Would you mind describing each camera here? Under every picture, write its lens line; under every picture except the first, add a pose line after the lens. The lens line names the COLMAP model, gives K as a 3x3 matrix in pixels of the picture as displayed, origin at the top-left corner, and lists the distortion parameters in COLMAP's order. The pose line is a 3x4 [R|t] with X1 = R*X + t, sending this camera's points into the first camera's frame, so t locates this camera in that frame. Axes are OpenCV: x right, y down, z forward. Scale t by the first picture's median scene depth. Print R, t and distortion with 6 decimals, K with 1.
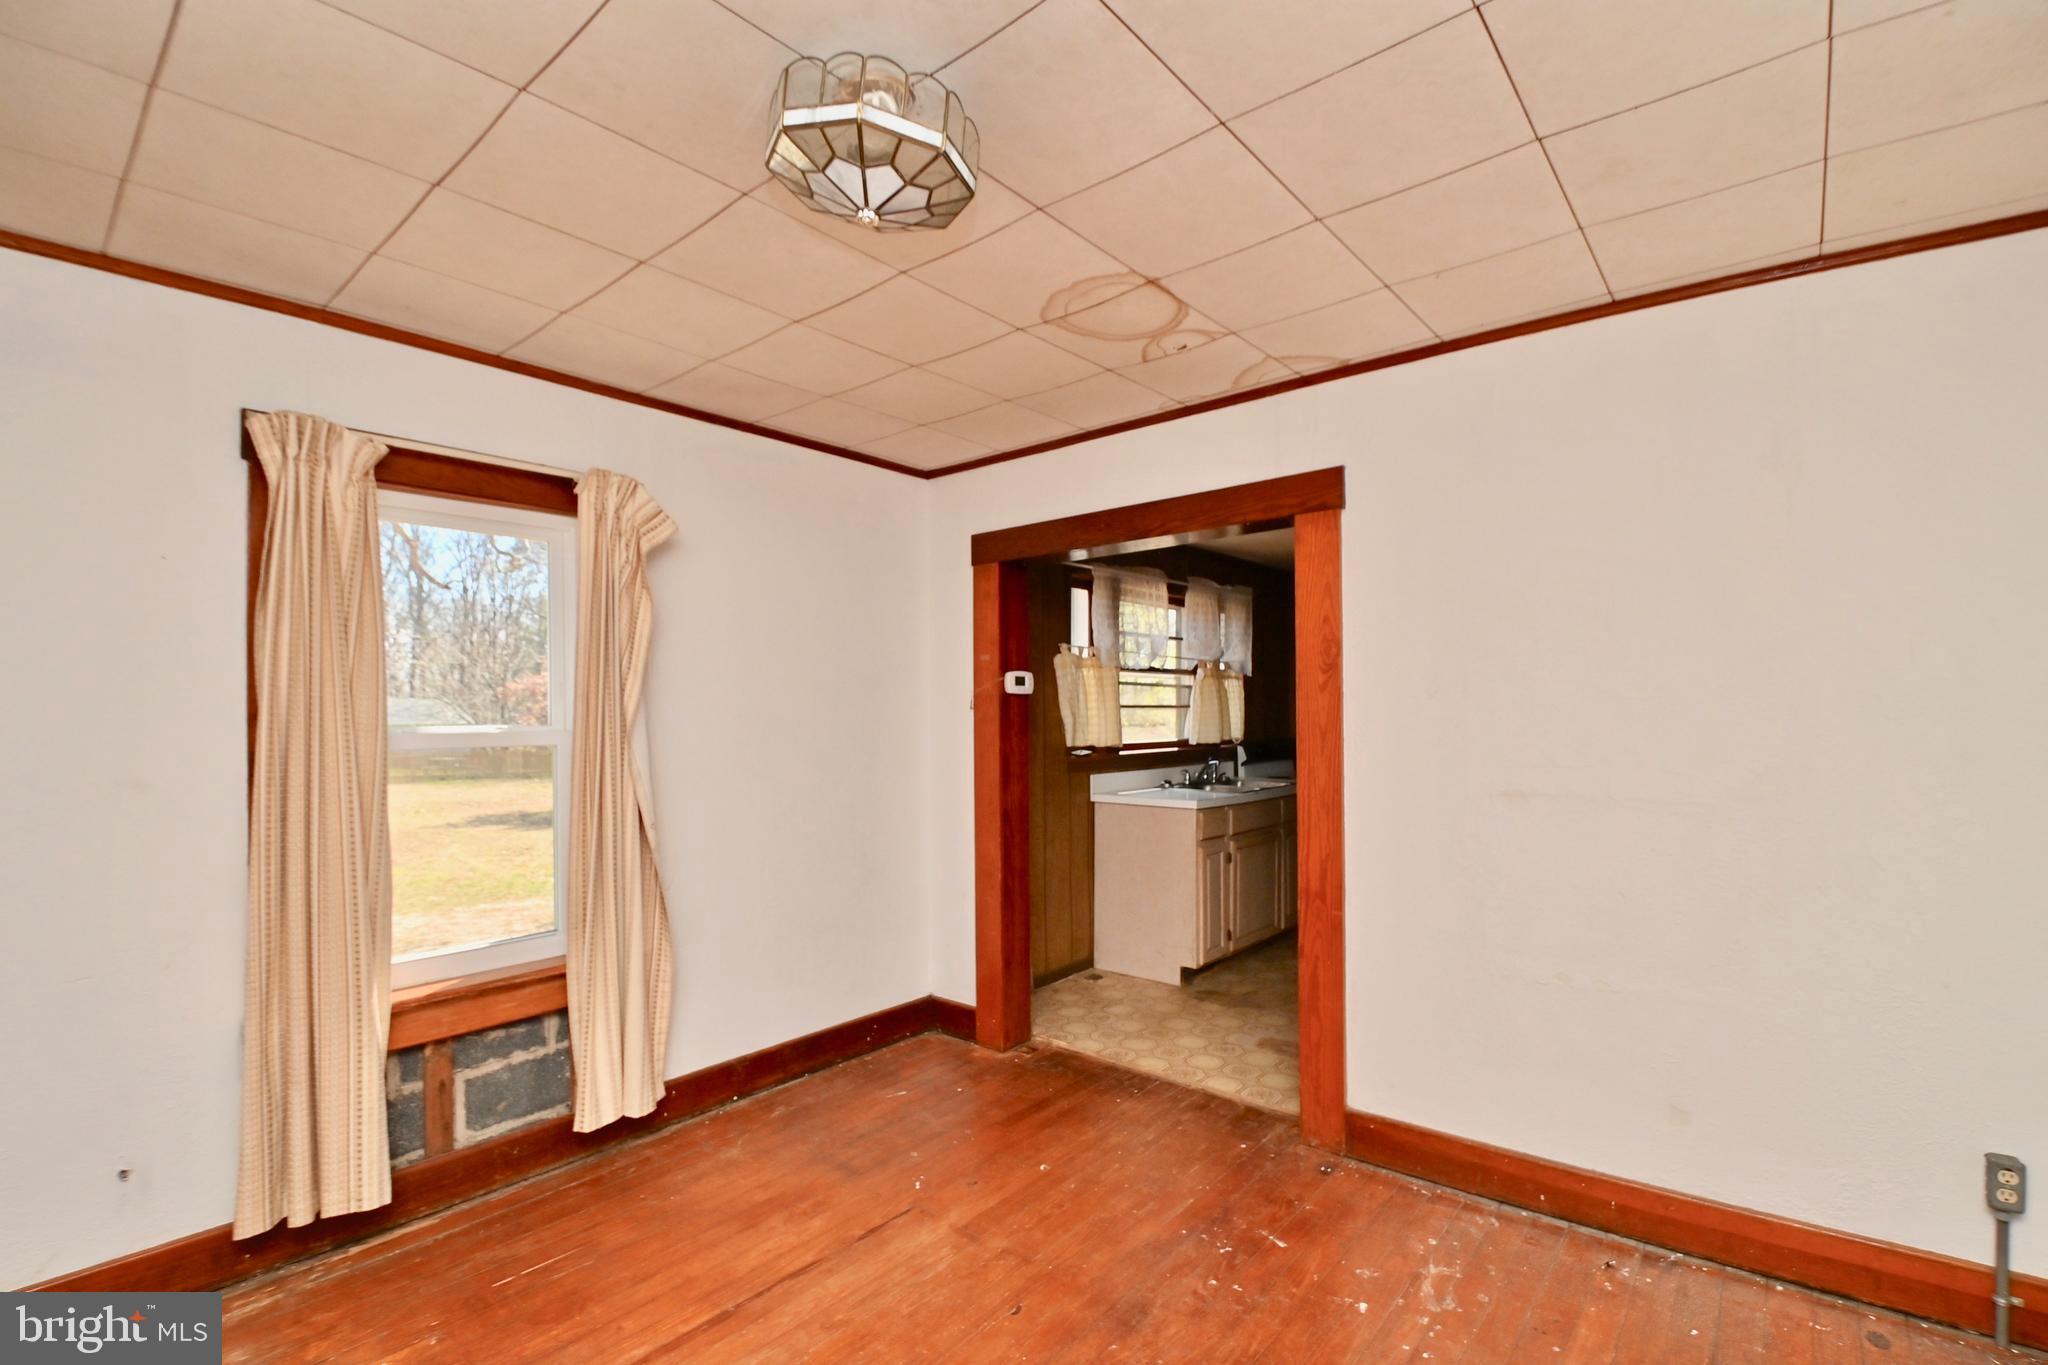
lens RADIAL K [[912.9, 0, 1037.6], [0, 912.9, 712.9], [0, 0, 1]] dist [0.014499, -0.023015]
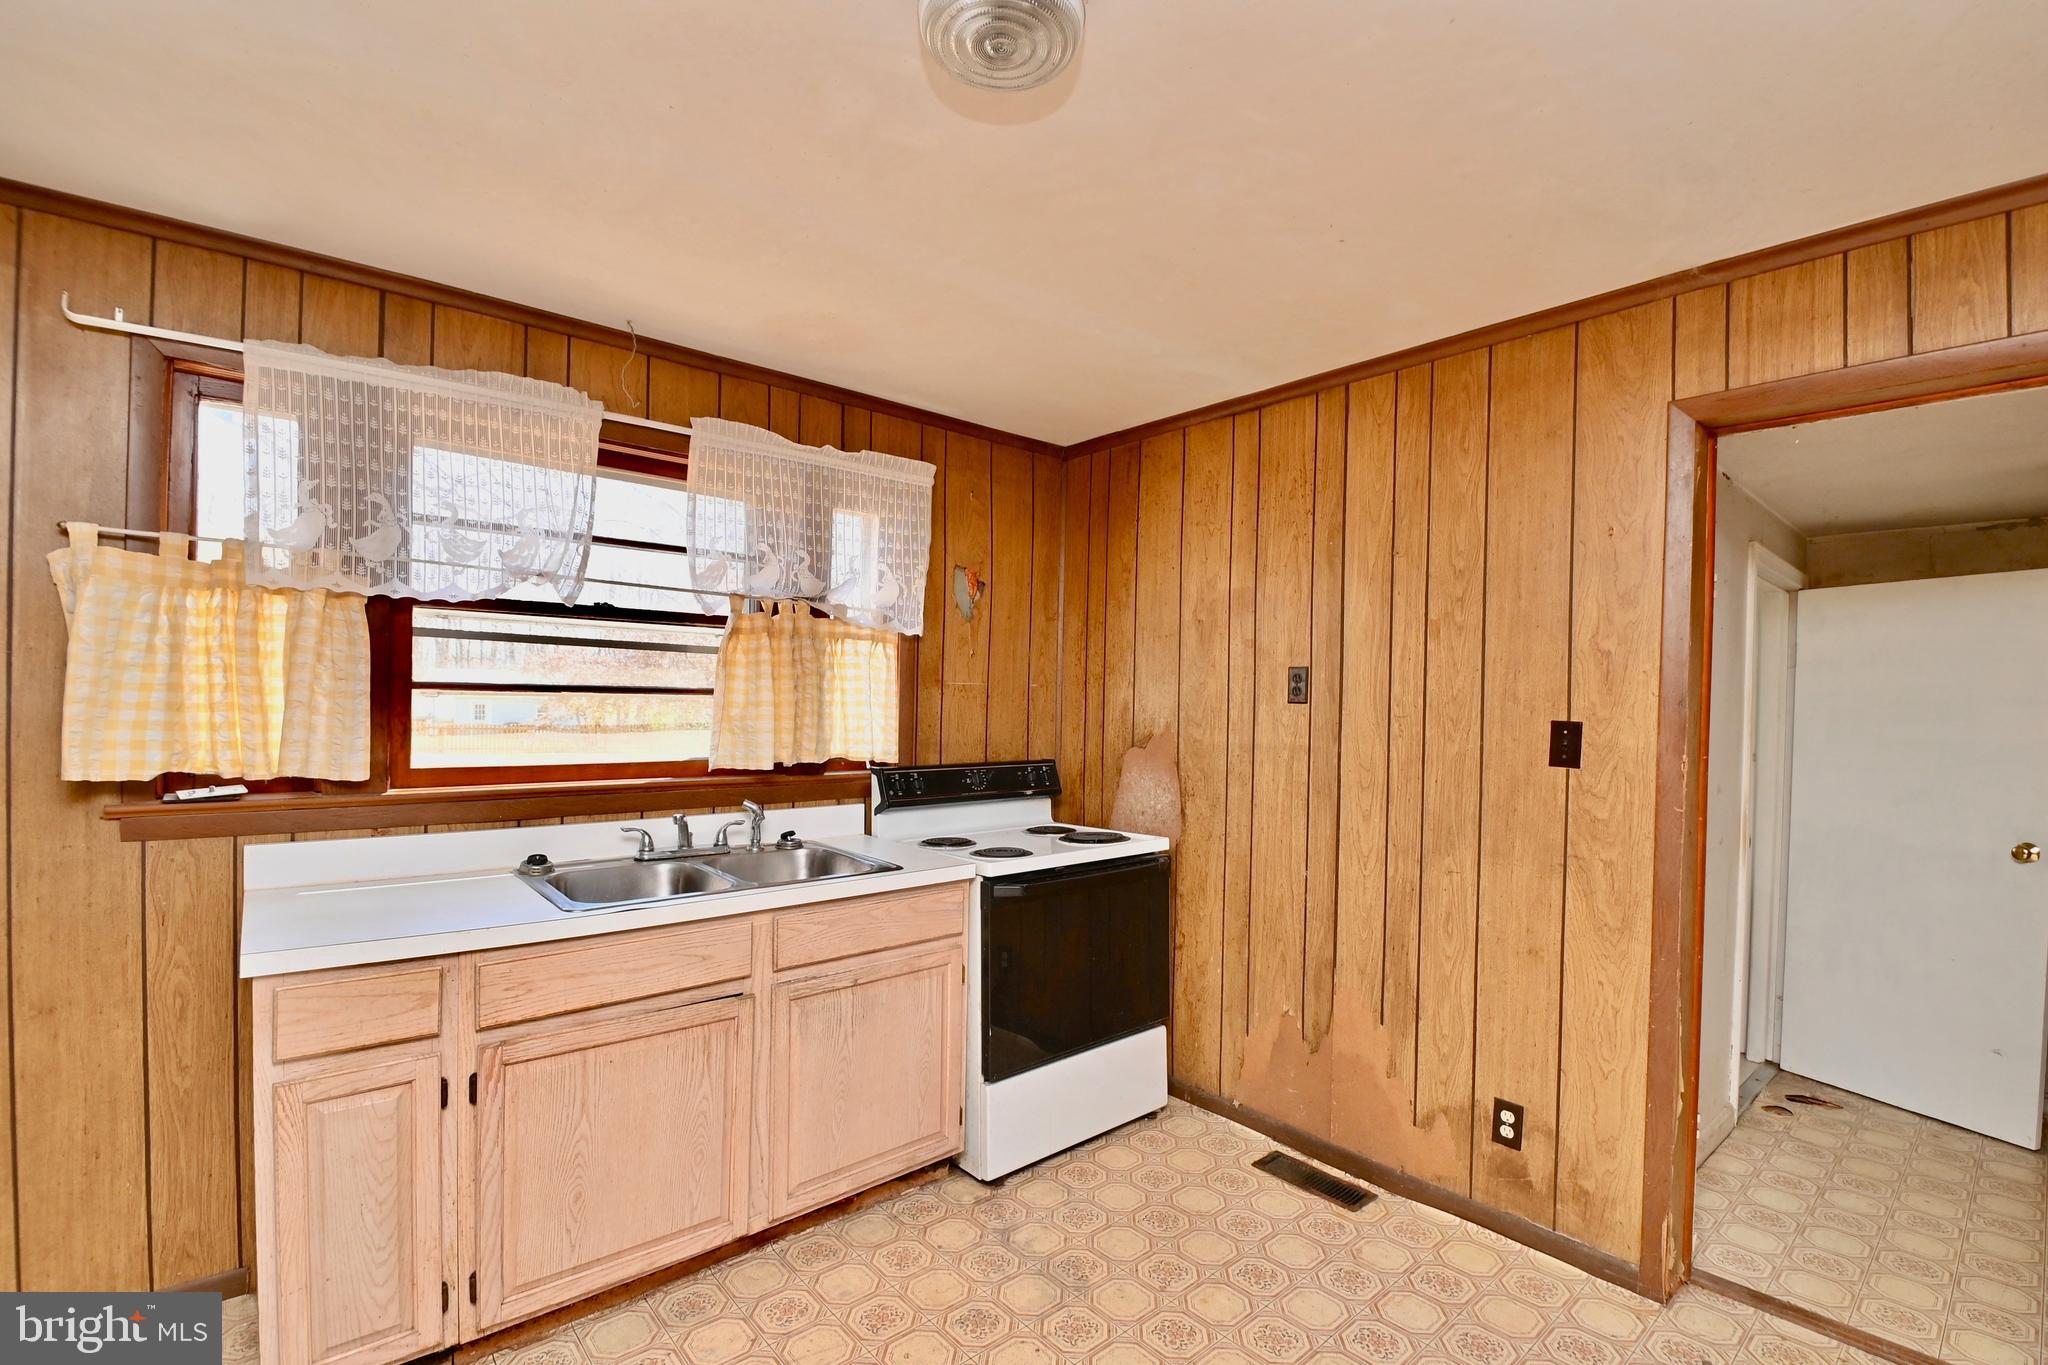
lens RADIAL K [[926.6, 0, 1030.6], [0, 926.6, 722.0], [0, 0, 1]] dist [-0.037074, -0.000145]
pose [[0.989094, 0.020059, -0.145915, 0.873969], [-0.017954, 0.999715, 0.015729, -0.002952], [0.146189, -0.012937, 0.989172, 1.184005]]
